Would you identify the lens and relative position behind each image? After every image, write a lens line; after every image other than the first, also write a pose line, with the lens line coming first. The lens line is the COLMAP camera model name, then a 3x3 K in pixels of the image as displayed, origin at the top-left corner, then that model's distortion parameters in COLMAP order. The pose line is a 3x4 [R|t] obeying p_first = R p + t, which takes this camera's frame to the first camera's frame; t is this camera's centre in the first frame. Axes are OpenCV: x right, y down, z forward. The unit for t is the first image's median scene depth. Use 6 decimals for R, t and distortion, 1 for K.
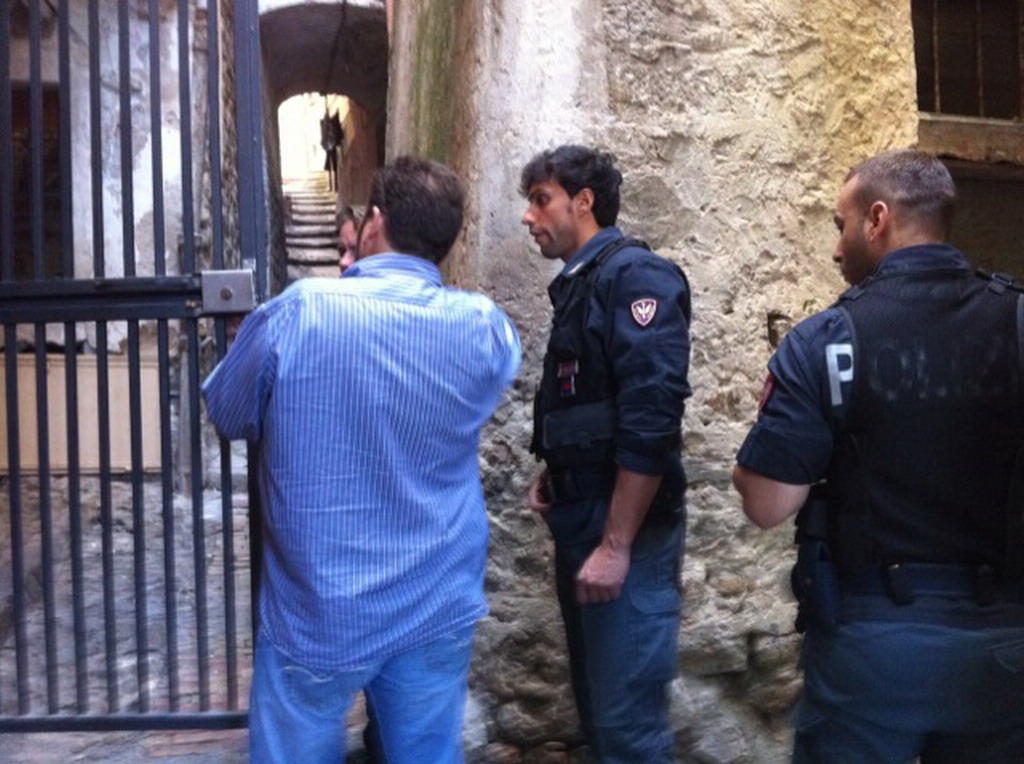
lens RADIAL K [[965.6, 0, 512.6], [0, 965.6, 379.8], [0, 0, 1]] dist [-0.050678, 0.000000]
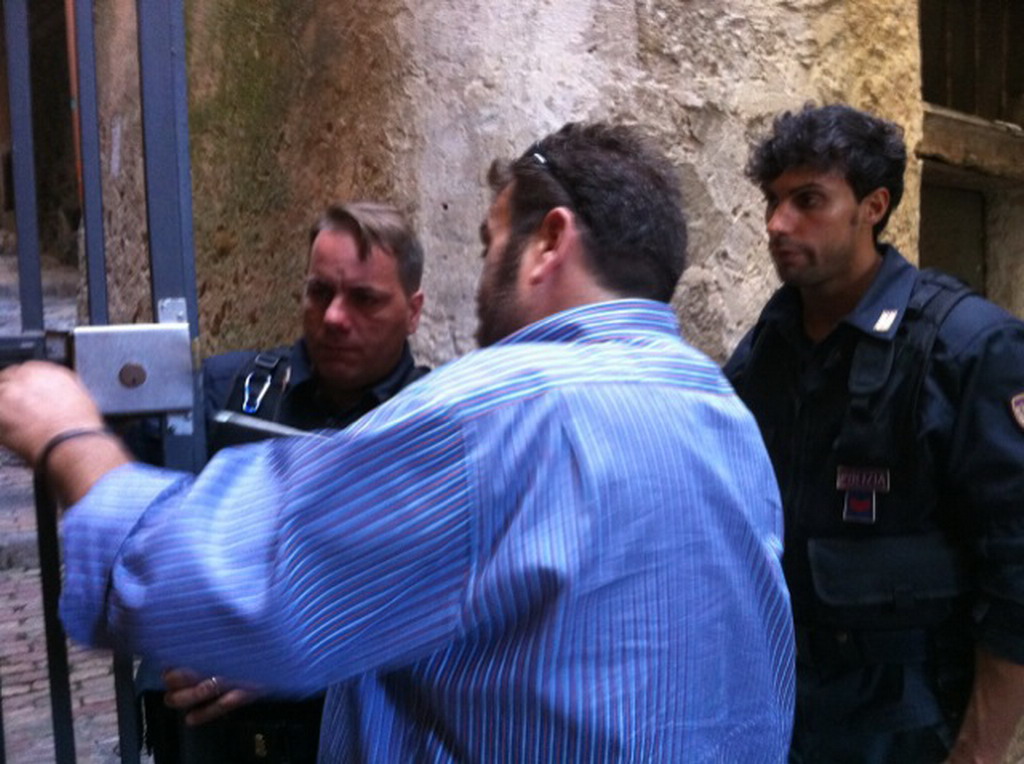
lens RADIAL K [[965.6, 0, 510.6], [0, 965.6, 387.3], [0, 0, 1]] dist [-0.050678, 0.000000]
pose [[0.935927, -0.020202, 0.351613, -0.218095], [0.006047, 0.999128, 0.041311, -0.076488], [-0.352141, -0.036538, 0.935233, 0.375377]]
